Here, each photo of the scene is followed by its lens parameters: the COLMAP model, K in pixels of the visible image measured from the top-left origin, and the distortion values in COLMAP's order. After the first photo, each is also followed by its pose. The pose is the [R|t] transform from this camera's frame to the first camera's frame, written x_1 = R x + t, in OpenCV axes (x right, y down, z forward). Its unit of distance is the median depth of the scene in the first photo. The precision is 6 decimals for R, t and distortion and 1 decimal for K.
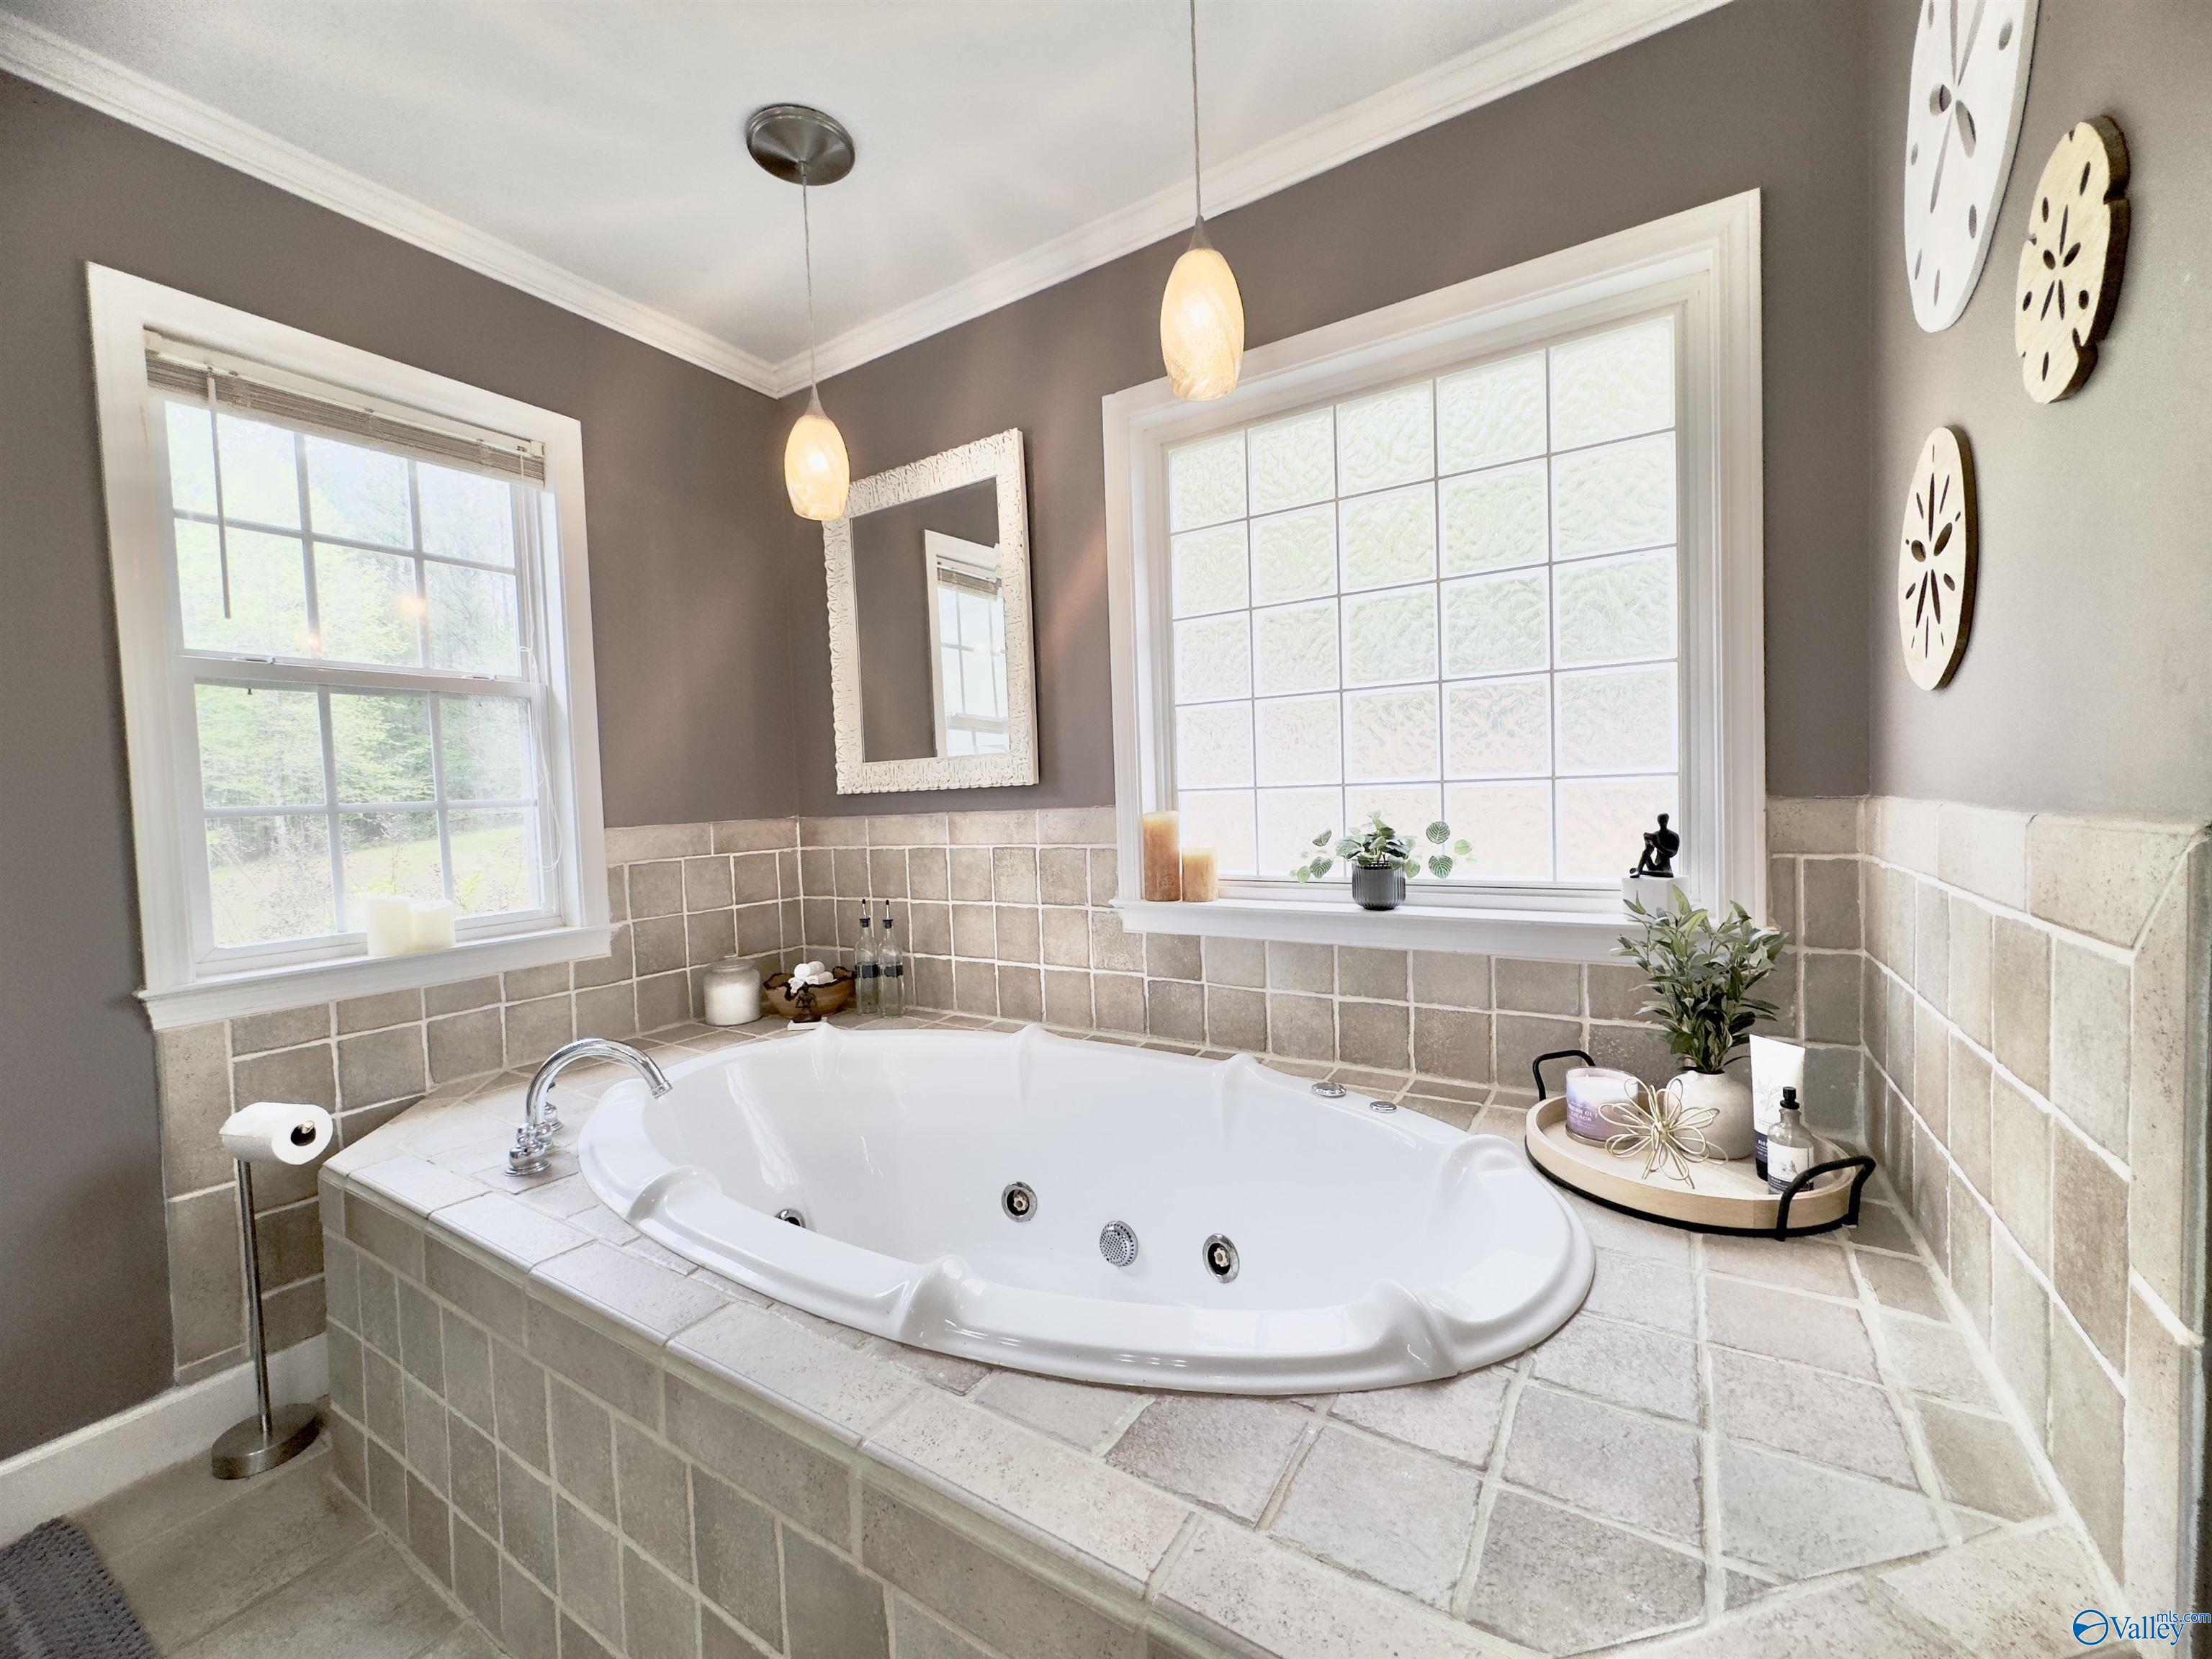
lens RADIAL K [[879.0, 0, 1095.0], [0, 879.0, 827.2], [0, 0, 1]] dist [-0.001554, 0.000281]
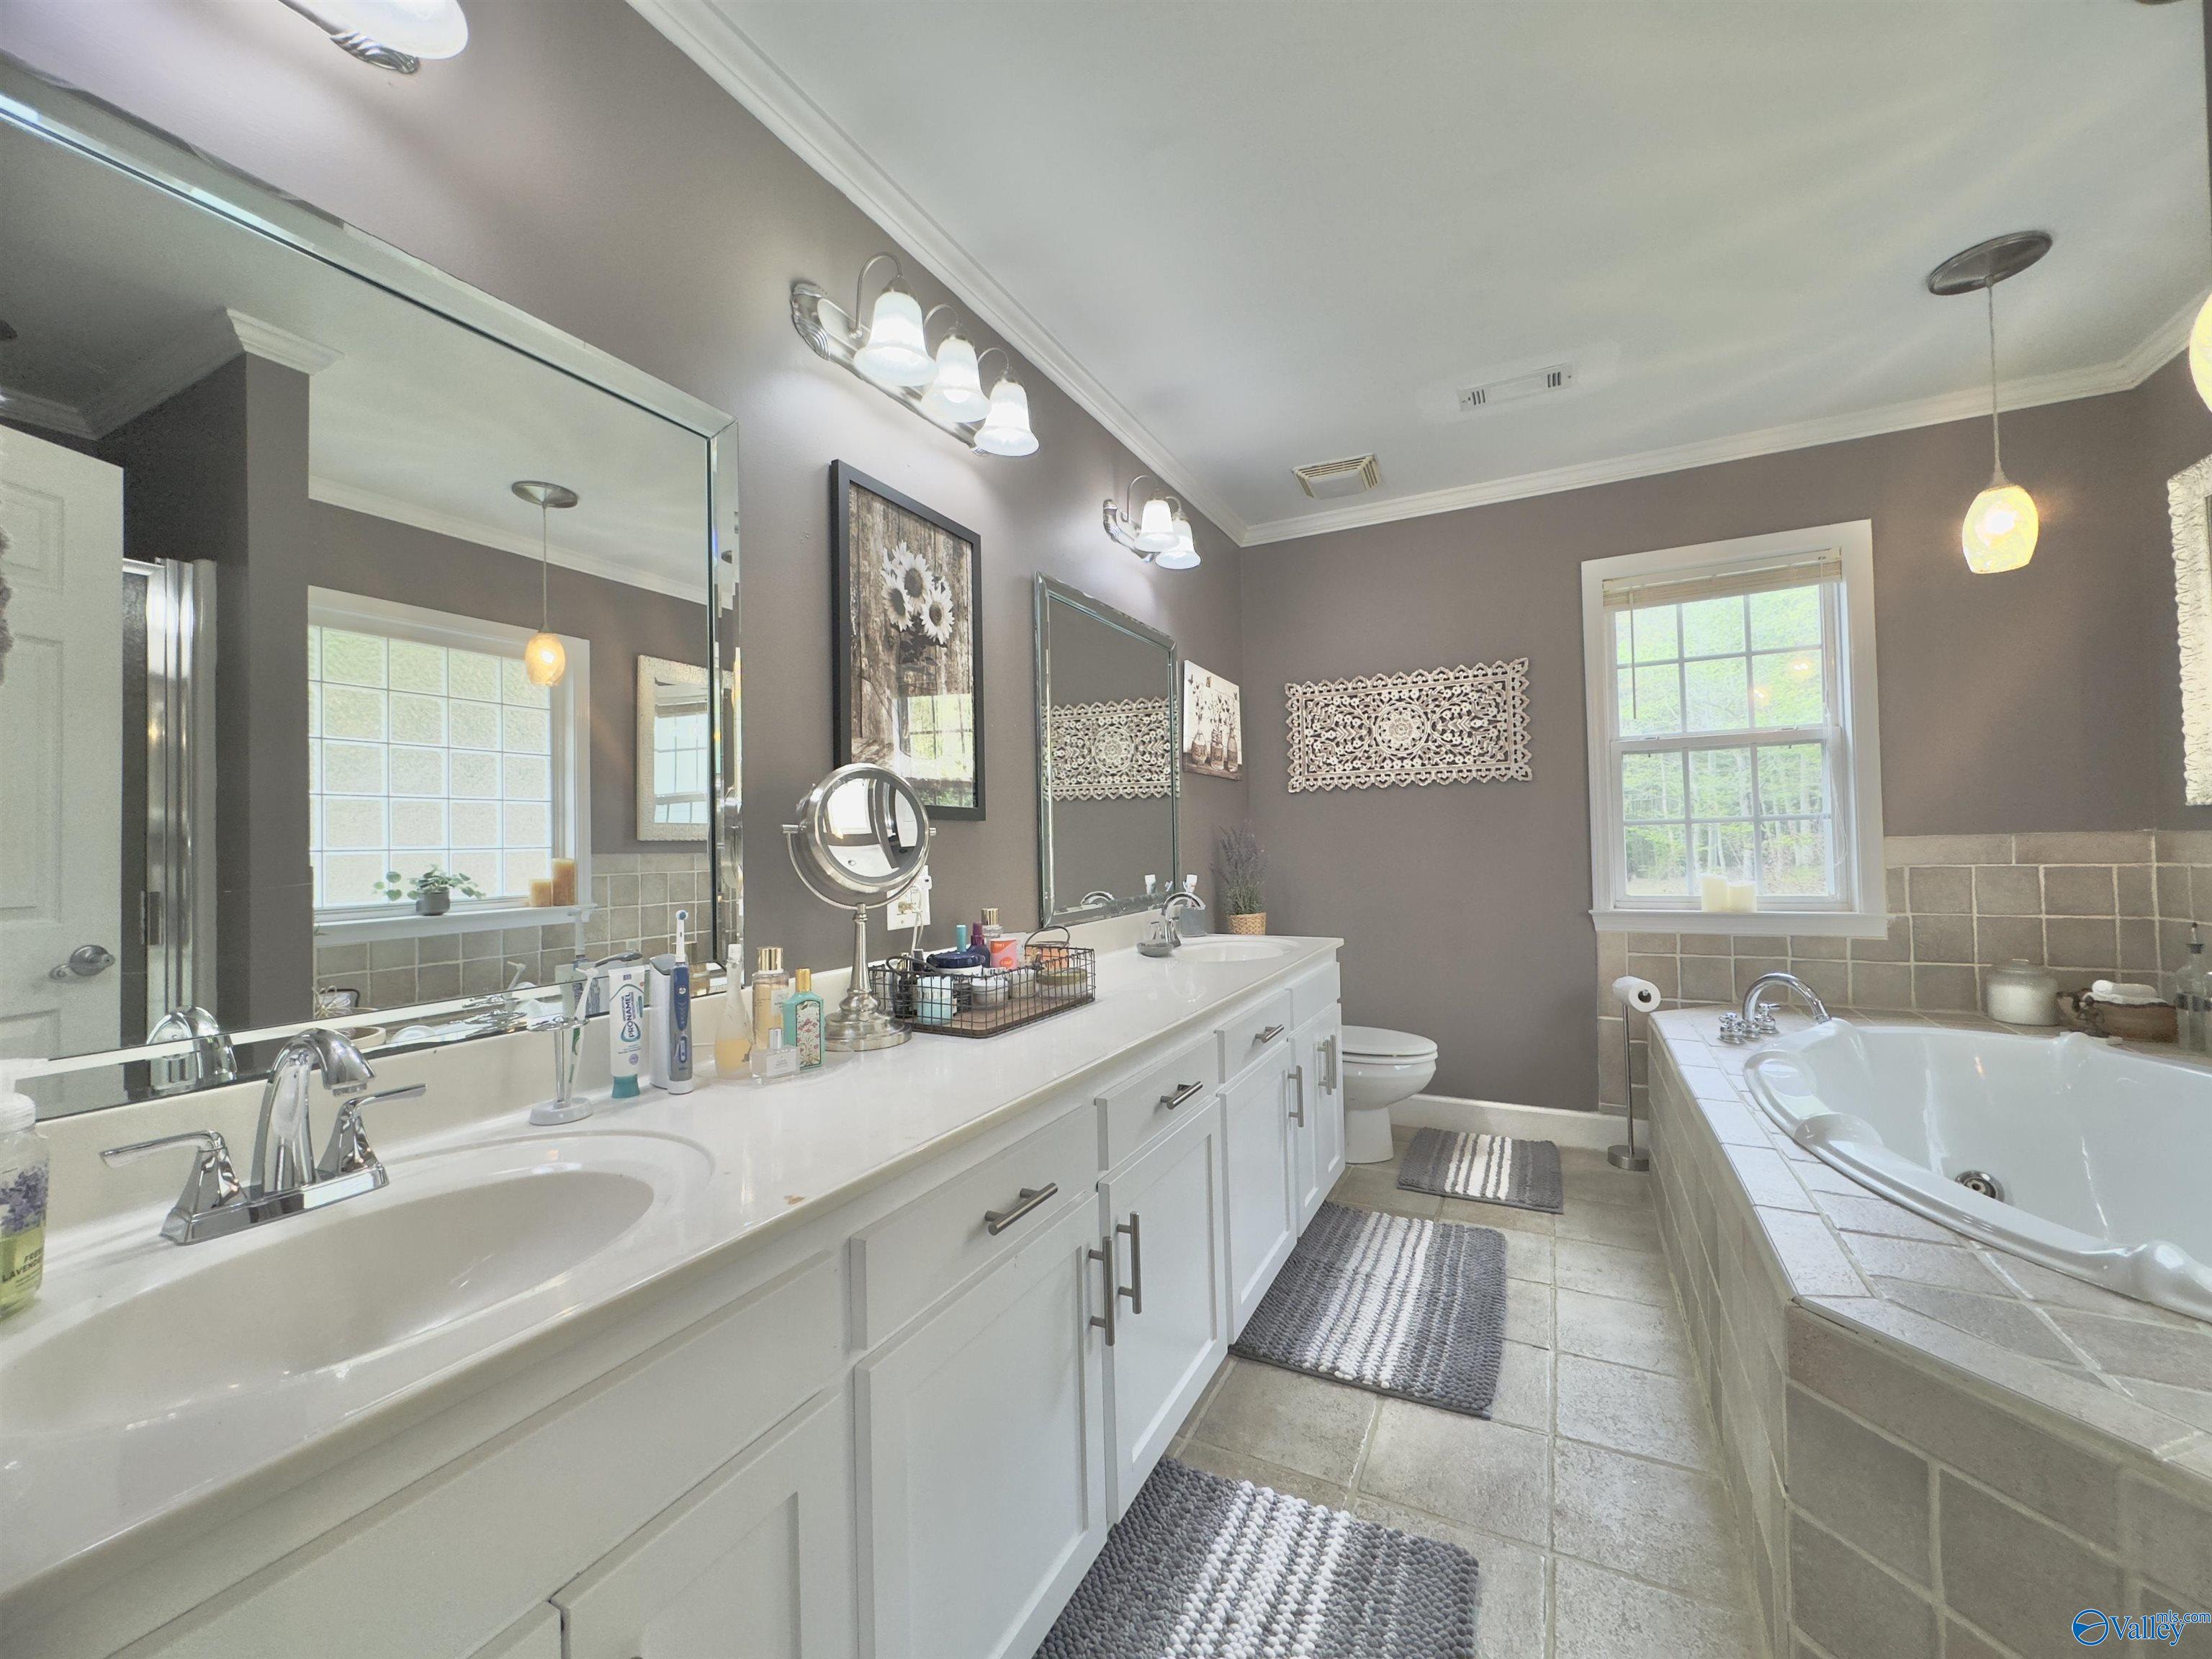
lens RADIAL K [[879.0, 0, 1096.8], [0, 879.0, 833.0], [0, 0, 1]] dist [-0.001554, 0.000281]
pose [[0.085110, 0.020480, -0.996161, 0.617410], [-0.017758, 0.999661, 0.019035, -0.008194], [0.996213, 0.016069, 0.085444, -0.233018]]
